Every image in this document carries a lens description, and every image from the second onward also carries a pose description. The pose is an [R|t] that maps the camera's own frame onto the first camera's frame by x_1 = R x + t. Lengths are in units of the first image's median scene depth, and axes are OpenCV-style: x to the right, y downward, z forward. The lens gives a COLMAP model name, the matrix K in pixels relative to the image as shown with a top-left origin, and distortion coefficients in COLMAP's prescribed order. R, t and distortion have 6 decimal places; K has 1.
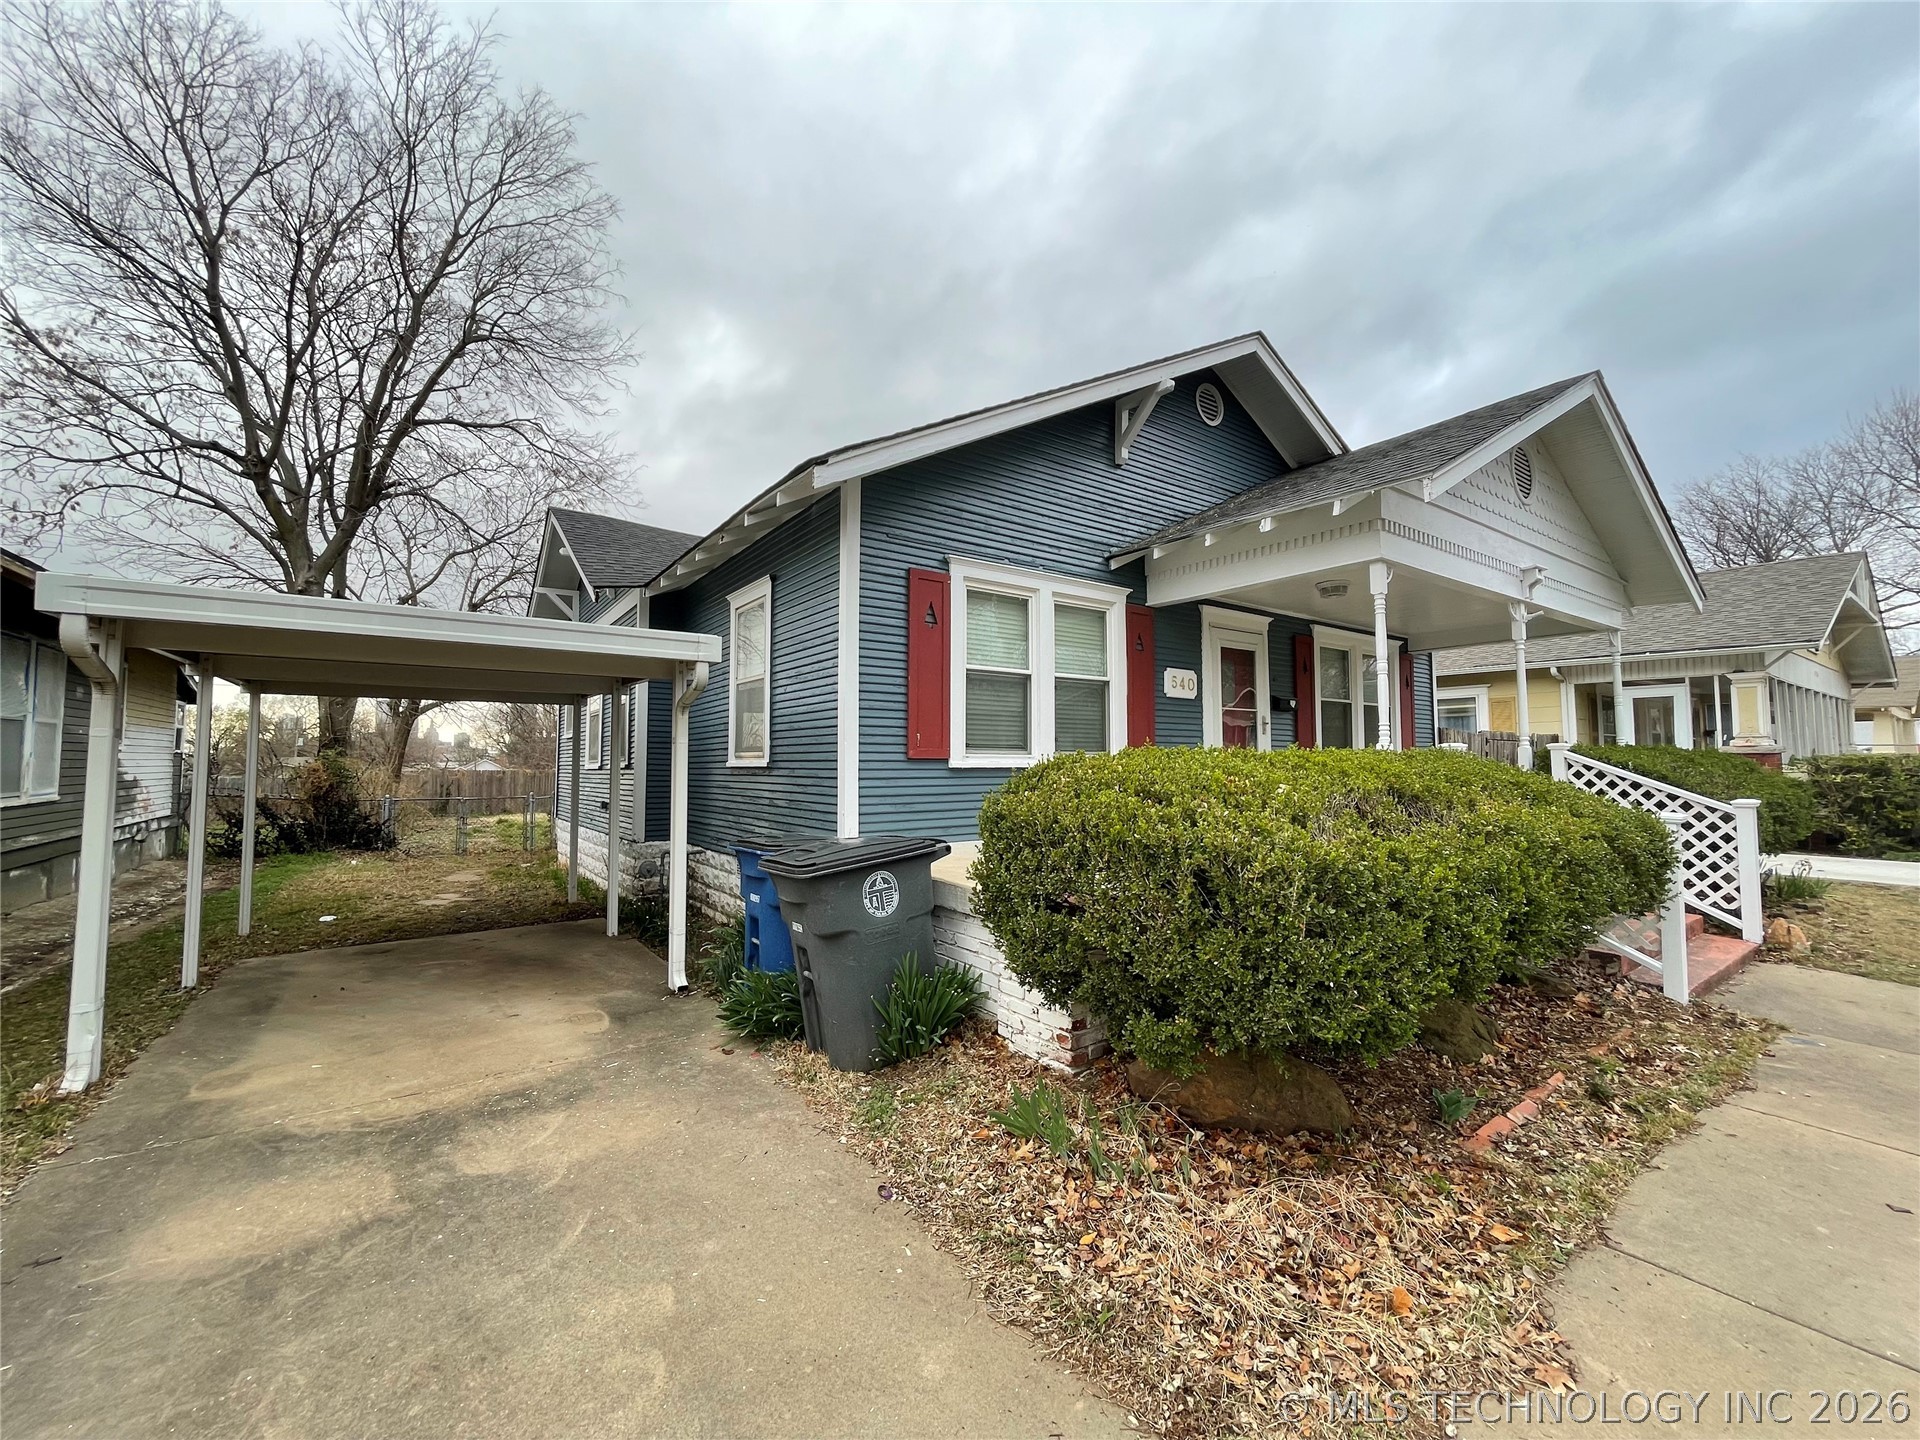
lens RADIAL K [[778.4, 0, 966.9], [0, 778.4, 727.6], [0, 0, 1]] dist [-0.000938, 0.000606]
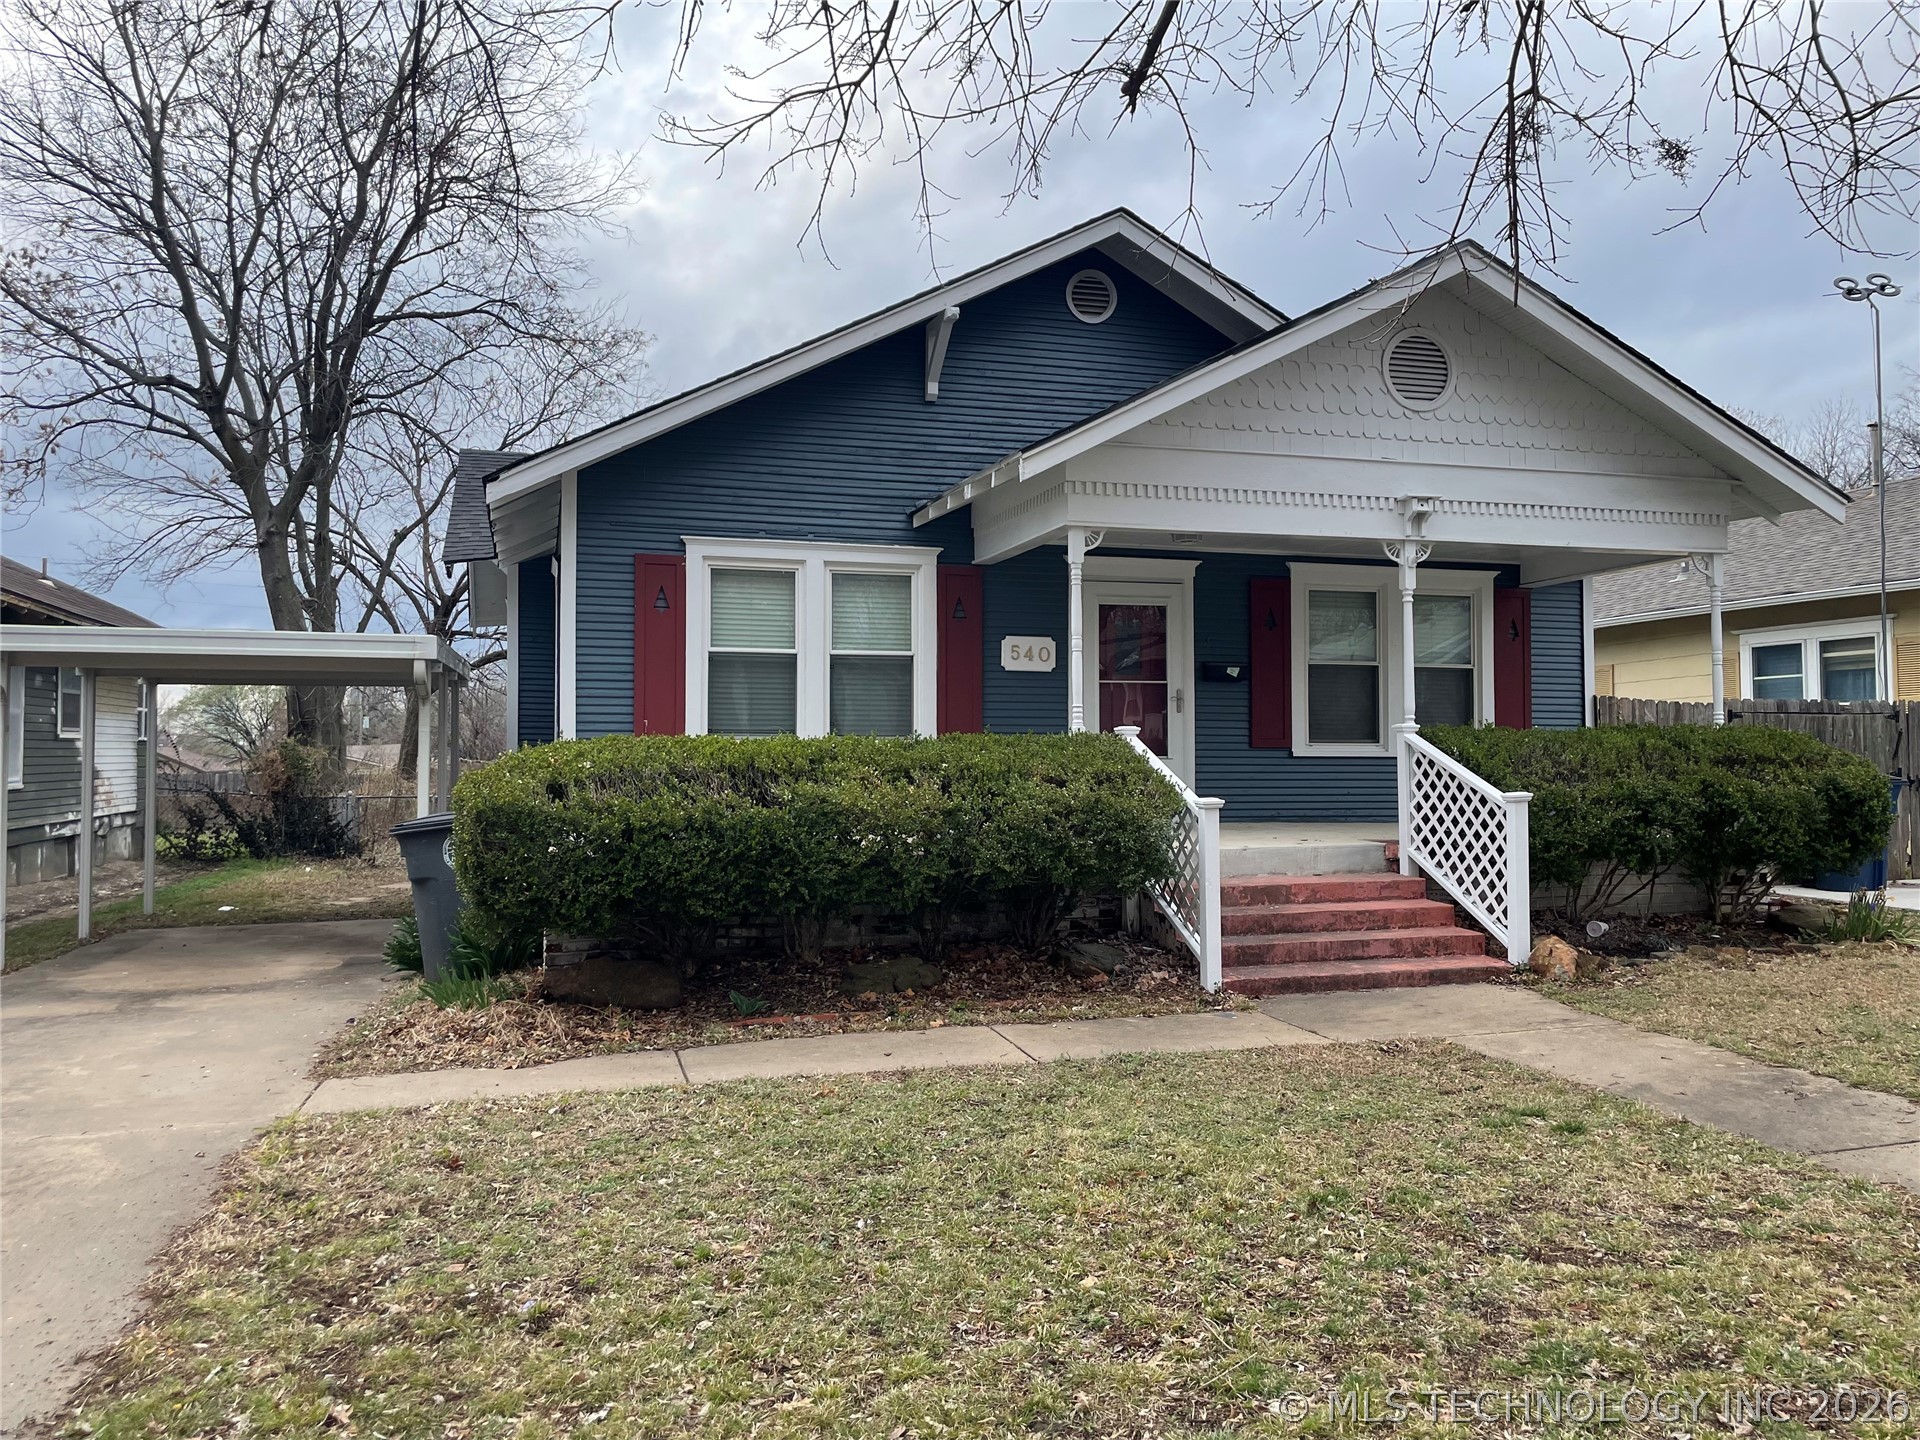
lens RADIAL K [[1462.4, 0, 957.1], [0, 1462.4, 723.0], [0, 0, 1]] dist [0.034930, -0.016992]
pose [[0.945600, -0.007969, -0.325233, 0.704197], [0.016420, 0.999595, 0.023250, -0.020662], [0.324916, -0.027325, 0.945348, -0.490080]]
